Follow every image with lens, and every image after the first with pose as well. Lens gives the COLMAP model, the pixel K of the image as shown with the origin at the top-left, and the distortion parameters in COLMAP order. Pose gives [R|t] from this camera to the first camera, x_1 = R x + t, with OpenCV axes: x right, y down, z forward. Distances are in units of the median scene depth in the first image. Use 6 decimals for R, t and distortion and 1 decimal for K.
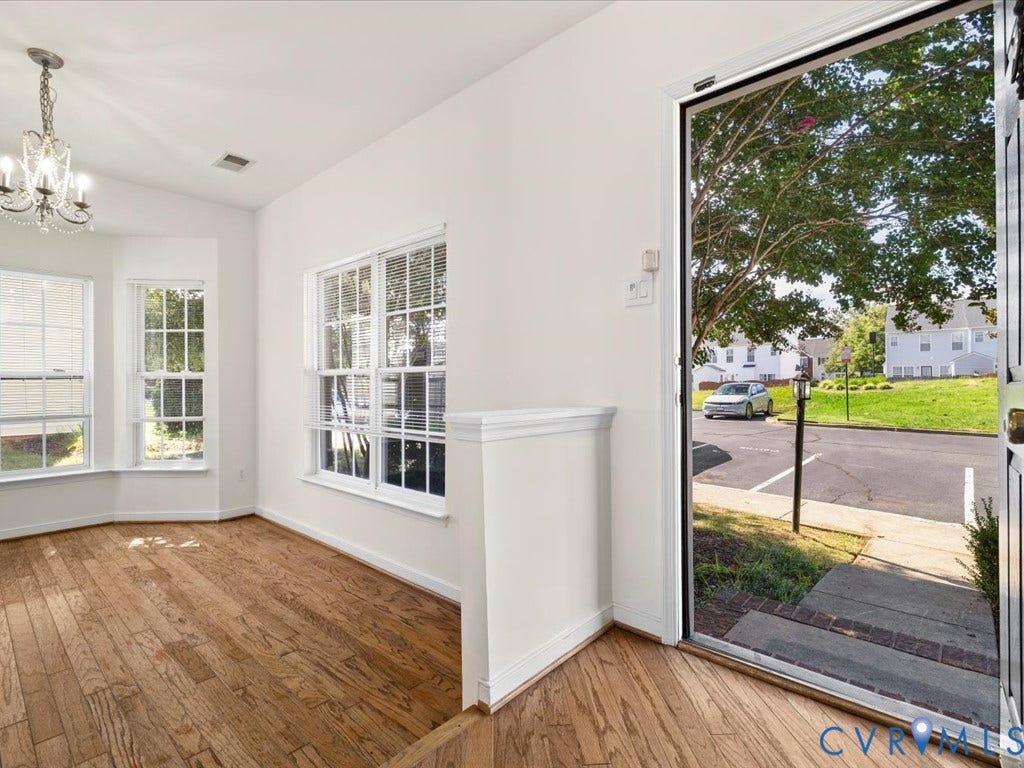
lens RADIAL K [[483.7, 0, 509.2], [0, 483.7, 384.3], [0, 0, 1]] dist [0.001162, -0.000823]
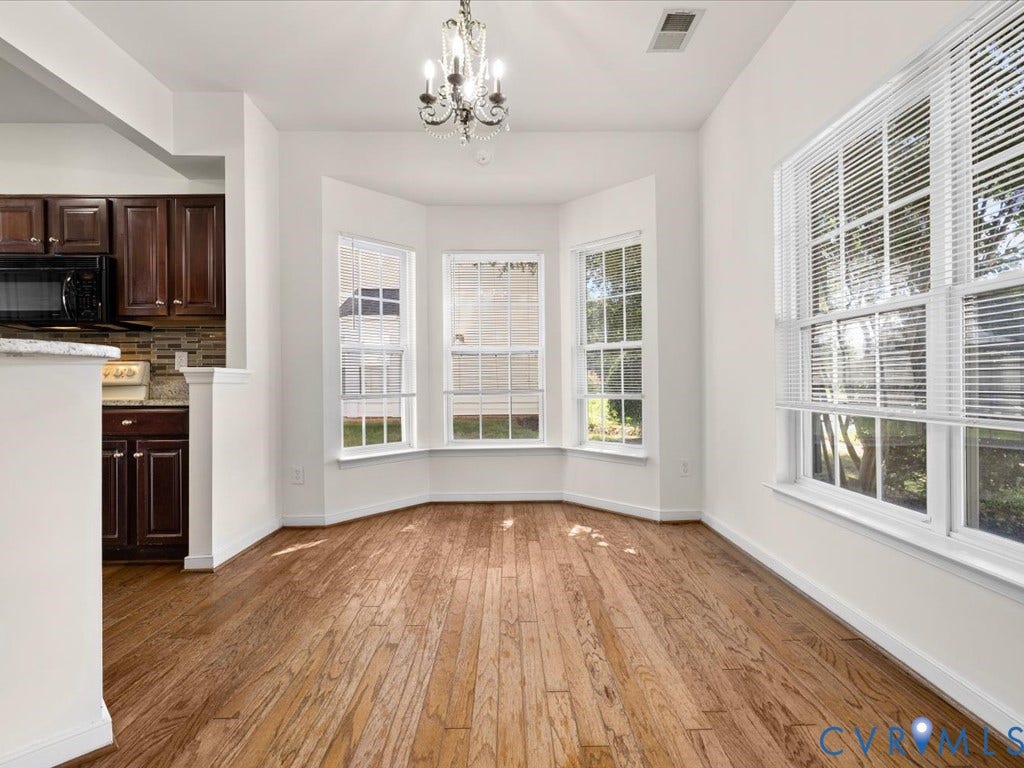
lens RADIAL K [[483.7, 0, 519.5], [0, 483.7, 384.7], [0, 0, 1]] dist [0.001162, -0.000823]
pose [[0.681484, -0.002083, -0.731830, -0.226424], [0.009517, 0.999937, 0.006016, 0.061015], [0.731771, -0.011065, 0.681460, 0.378200]]
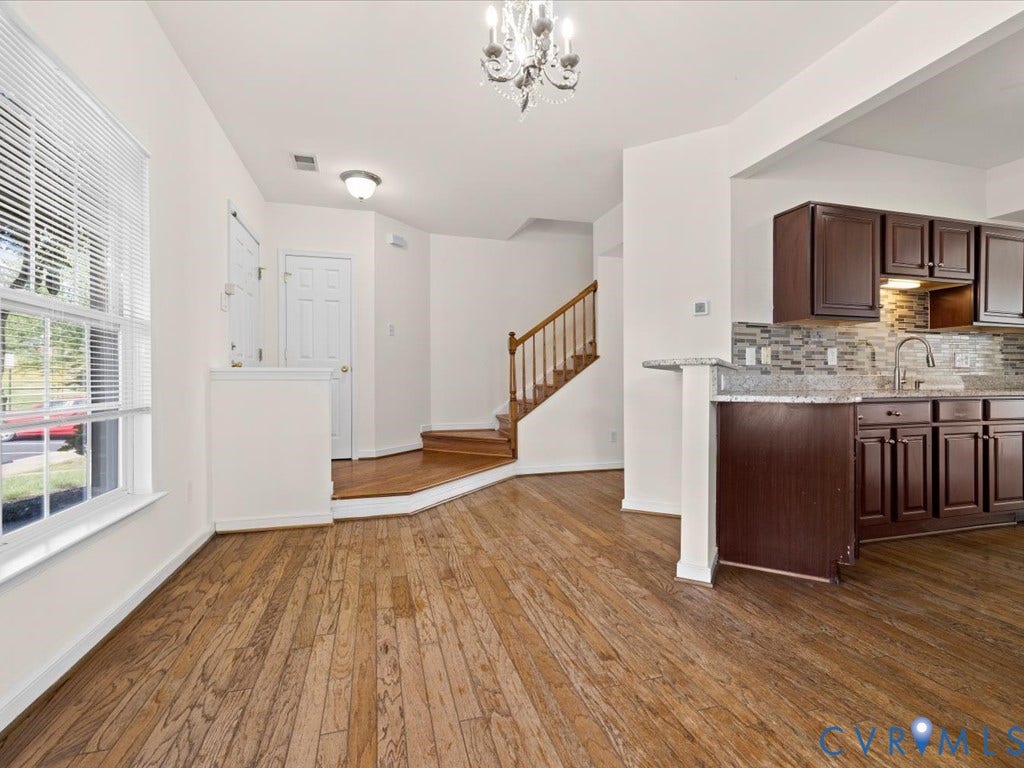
lens RADIAL K [[483.7, 0, 512.3], [0, 483.7, 382.9], [0, 0, 1]] dist [0.001162, -0.000823]
pose [[-0.842595, 0.000764, 0.538547, -0.963294], [0.002647, 0.999993, 0.002724, 0.062528], [-0.538541, 0.003721, -0.842591, 1.179583]]
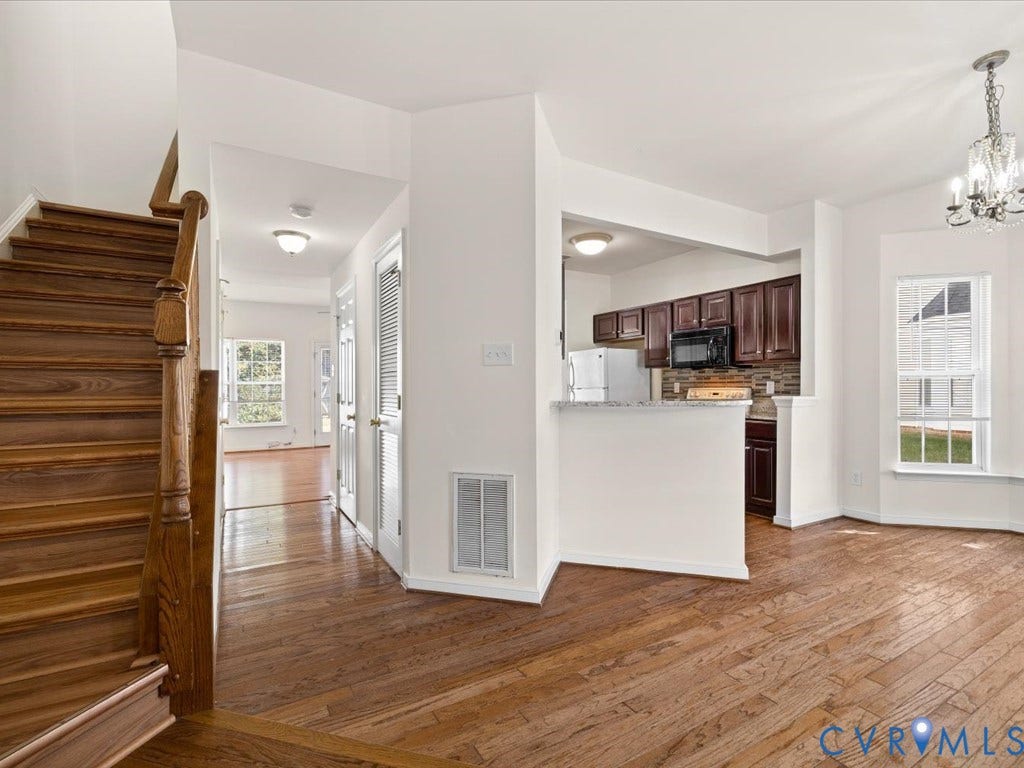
lens RADIAL K [[483.7, 0, 514.4], [0, 483.7, 391.2], [0, 0, 1]] dist [0.001162, -0.000823]
pose [[-0.319888, 0.013548, -0.947359, 0.238752], [0.010281, 0.999889, 0.010828, -0.003859], [0.947400, -0.006276, -0.319992, 0.276036]]
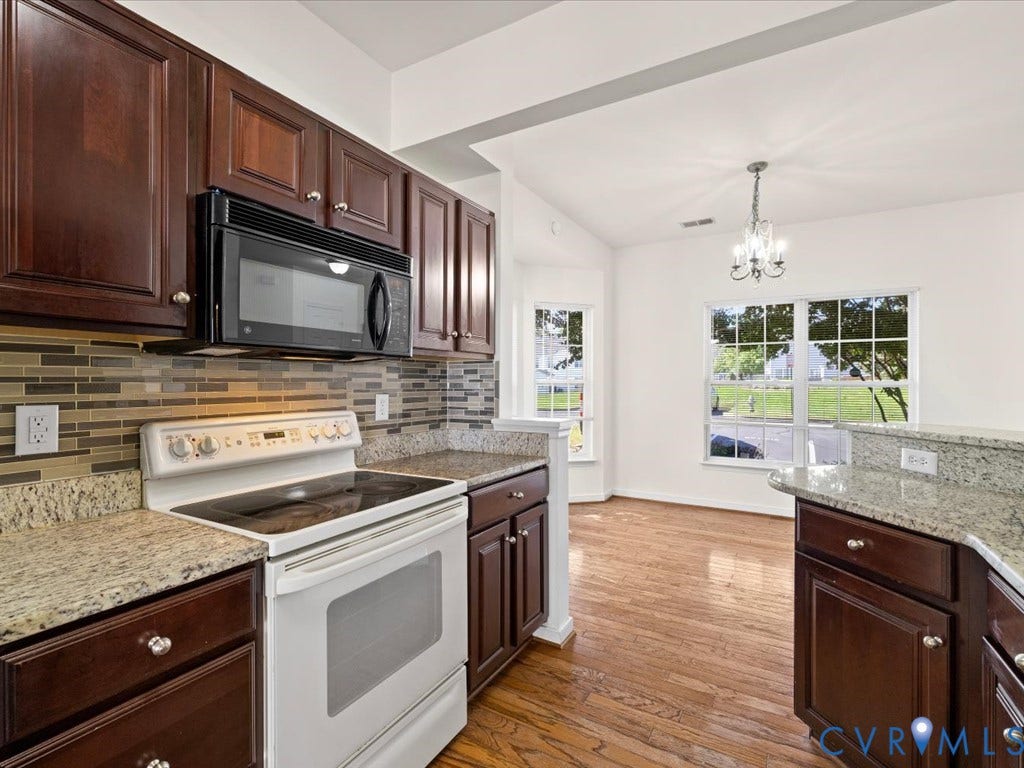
lens RADIAL K [[483.7, 0, 511.7], [0, 483.7, 382.7], [0, 0, 1]] dist [0.001162, -0.000823]
pose [[0.979793, -0.002357, 0.200002, -1.440306], [0.001591, 0.999991, 0.003989, -0.029751], [-0.200009, -0.003590, 0.979787, -0.190823]]
